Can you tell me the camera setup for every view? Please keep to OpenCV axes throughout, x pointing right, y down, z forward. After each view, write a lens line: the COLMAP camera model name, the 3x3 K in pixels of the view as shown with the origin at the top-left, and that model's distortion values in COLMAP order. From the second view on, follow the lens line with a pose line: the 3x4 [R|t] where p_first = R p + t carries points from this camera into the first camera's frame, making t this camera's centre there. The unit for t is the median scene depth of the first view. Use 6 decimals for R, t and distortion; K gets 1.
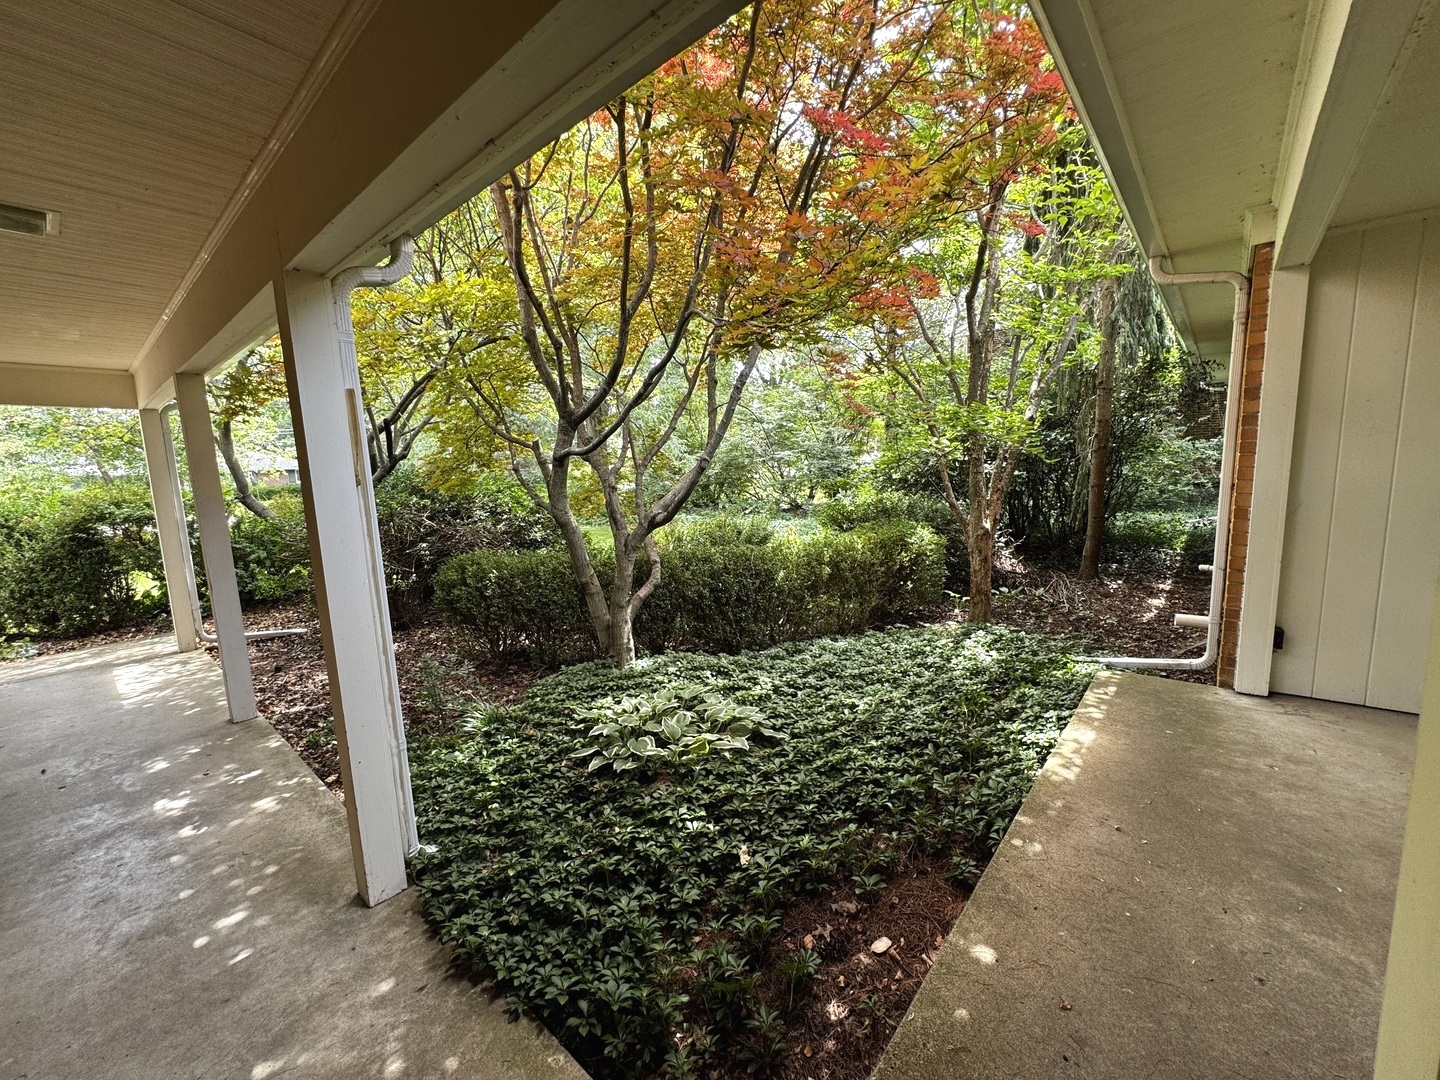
lens RADIAL K [[575.7, 0, 720.7], [0, 575.7, 542.2], [0, 0, 1]] dist [-0.002294, 0.000024]
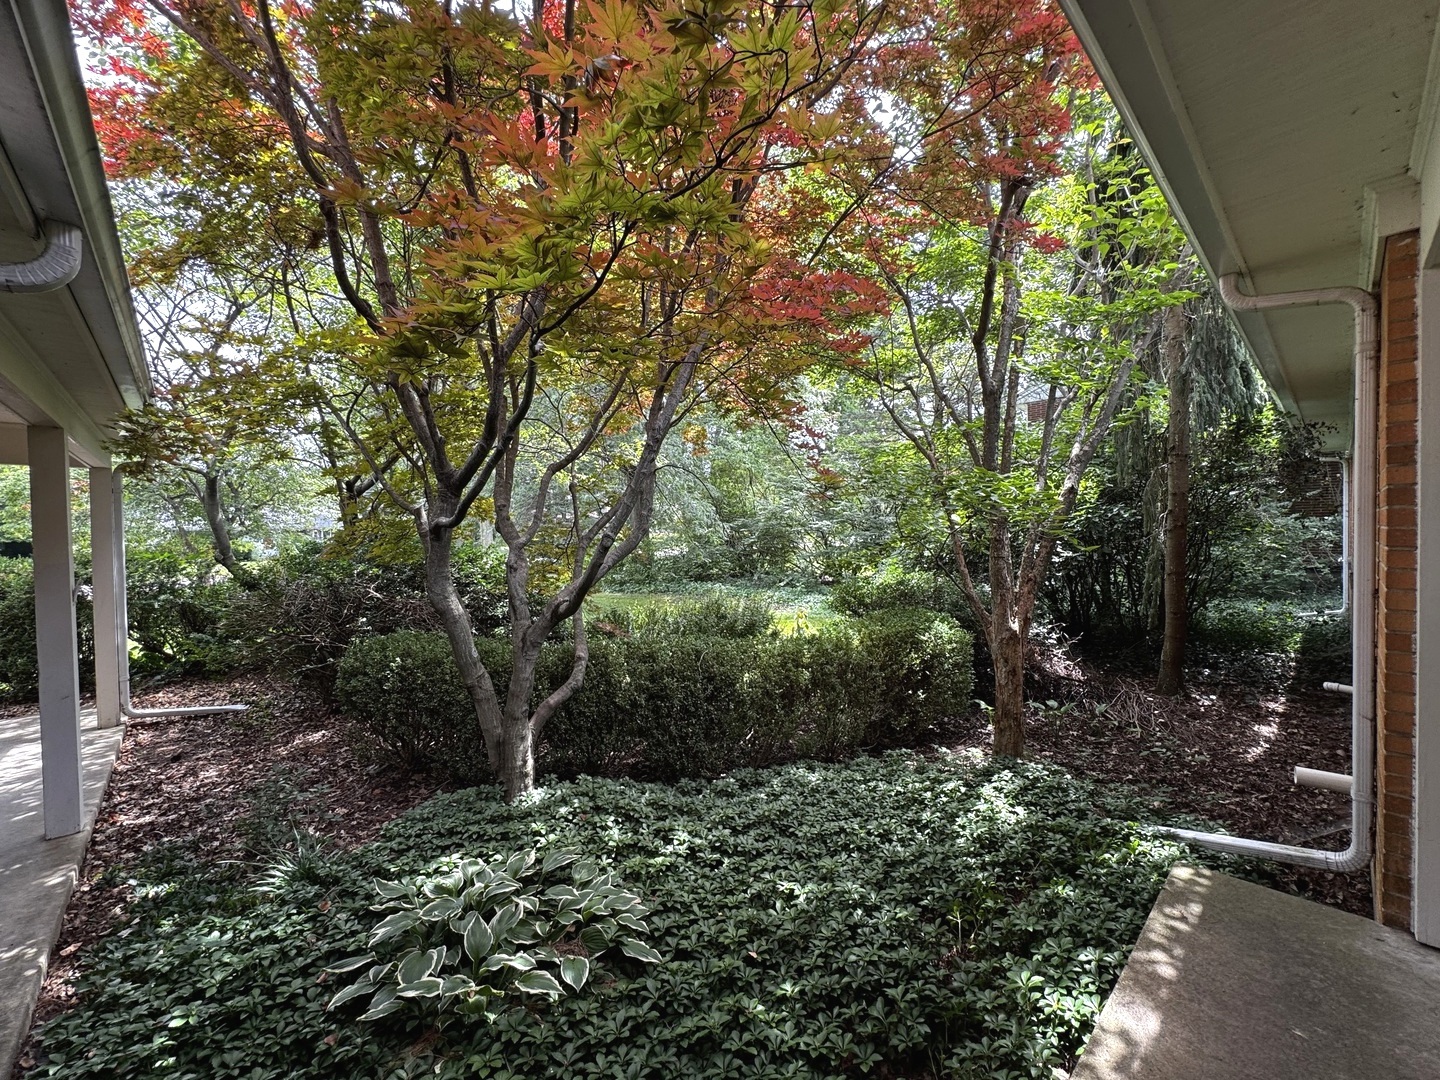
lens RADIAL K [[575.7, 0, 719.4], [0, 575.7, 541.5], [0, 0, 1]] dist [-0.002294, 0.000024]
pose [[0.993798, 0.022931, -0.108807, 0.162652], [-0.035336, 0.992911, -0.113485, -0.042929], [0.105434, 0.116626, 0.987564, 0.201718]]
